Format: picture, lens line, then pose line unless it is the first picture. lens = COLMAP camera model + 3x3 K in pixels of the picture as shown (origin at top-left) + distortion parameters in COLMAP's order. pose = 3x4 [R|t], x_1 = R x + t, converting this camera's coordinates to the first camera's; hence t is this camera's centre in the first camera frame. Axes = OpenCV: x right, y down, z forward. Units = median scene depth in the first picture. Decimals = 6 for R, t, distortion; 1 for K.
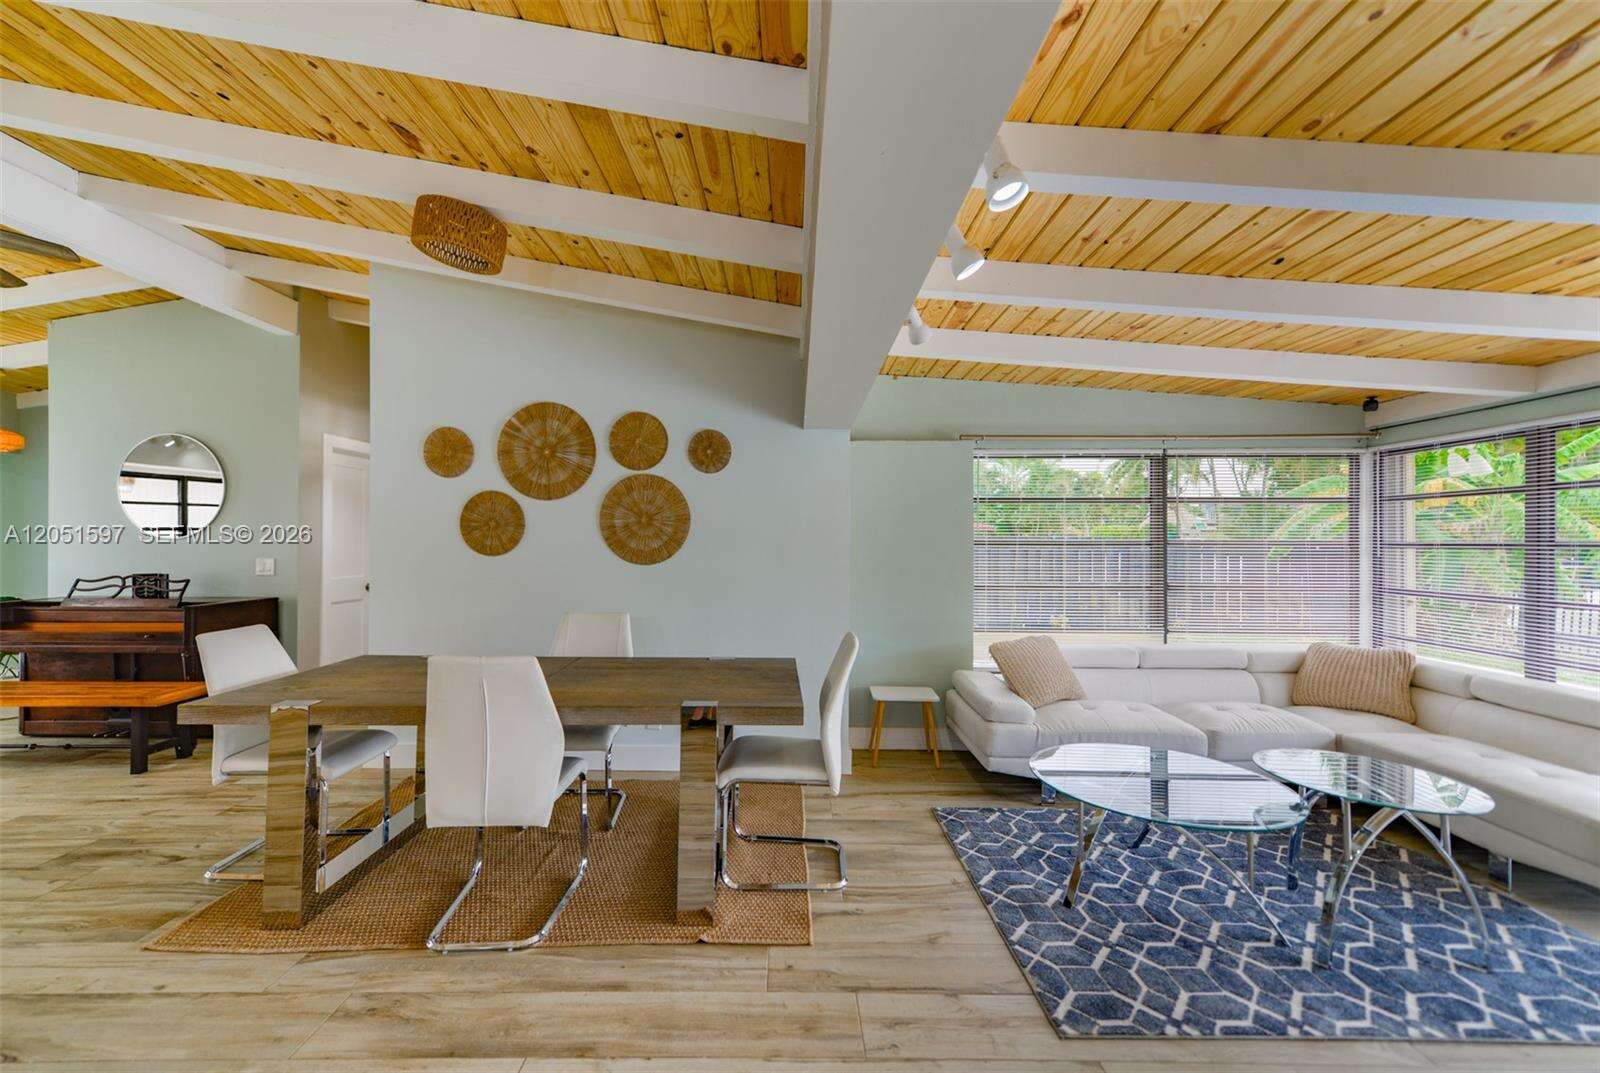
lens RADIAL K [[632.1, 0, 800.0], [0, 632.1, 536.5], [0, 0, 1]] dist [0.010824, 0.000162]
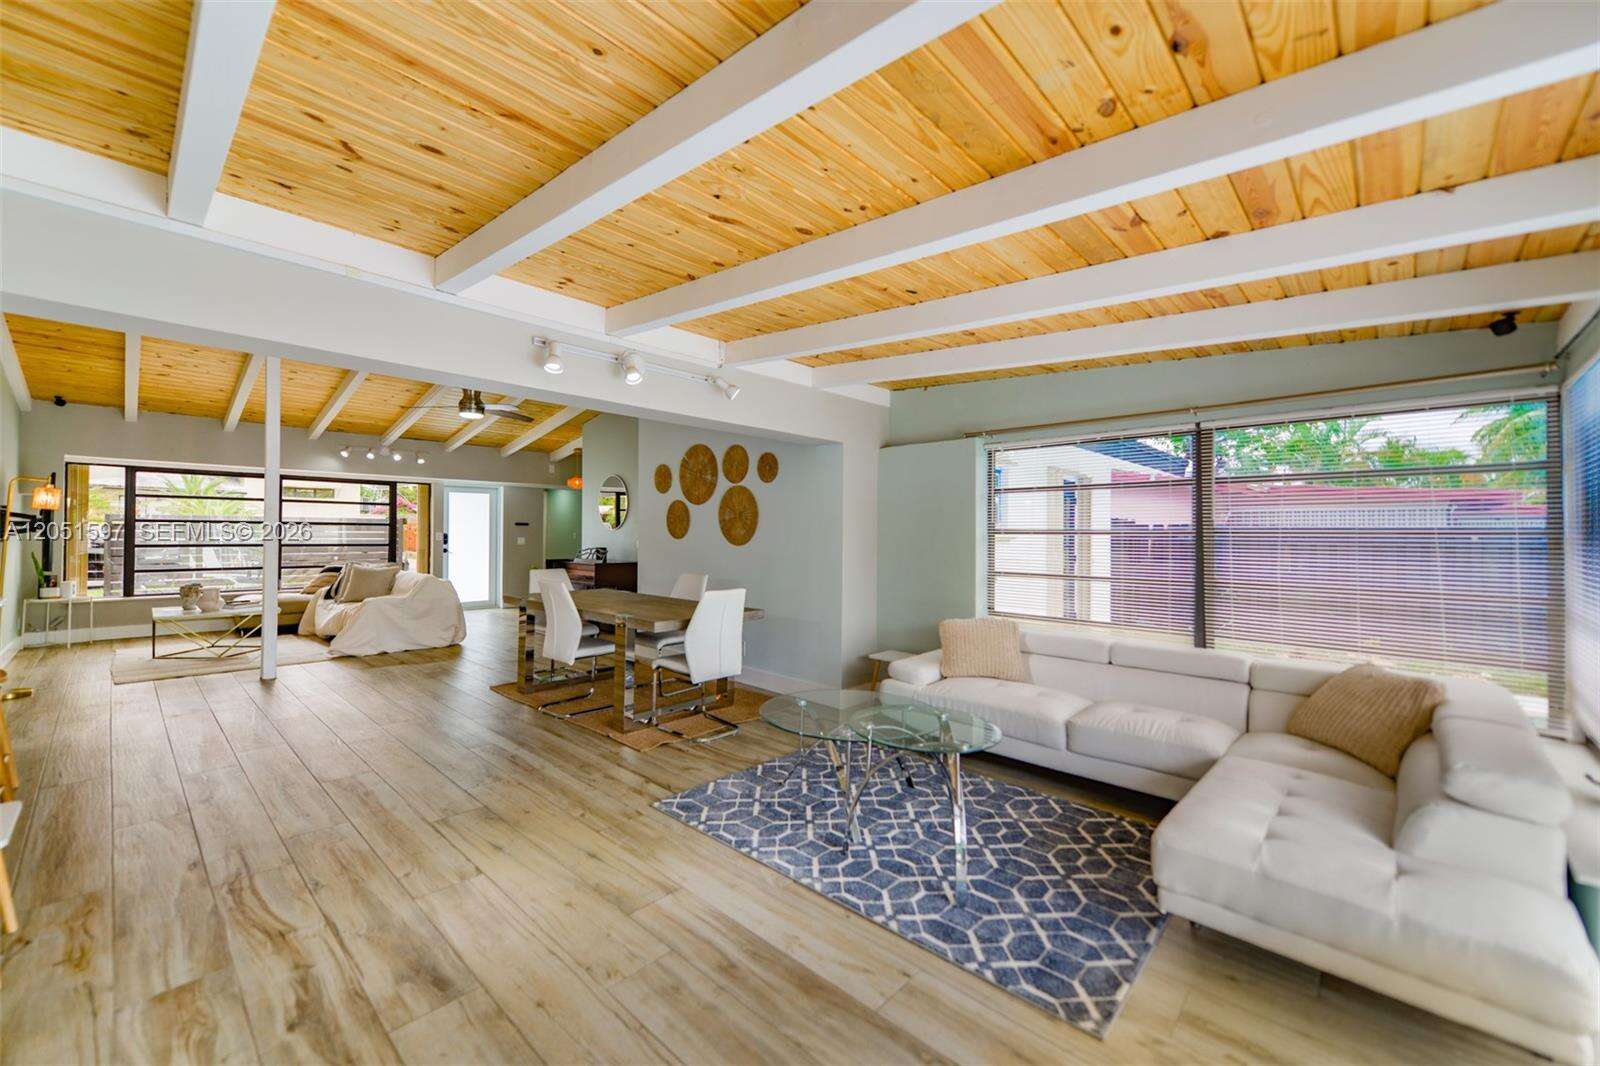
lens RADIAL K [[632.1, 0, 800.0], [0, 632.1, 533.0], [0, 0, 1]] dist [0.010824, 0.000162]
pose [[0.729741, 0.002452, -0.683720, 0.899292], [0.006579, 0.999922, 0.010608, -0.000359], [0.683693, -0.012239, 0.729668, -0.004201]]
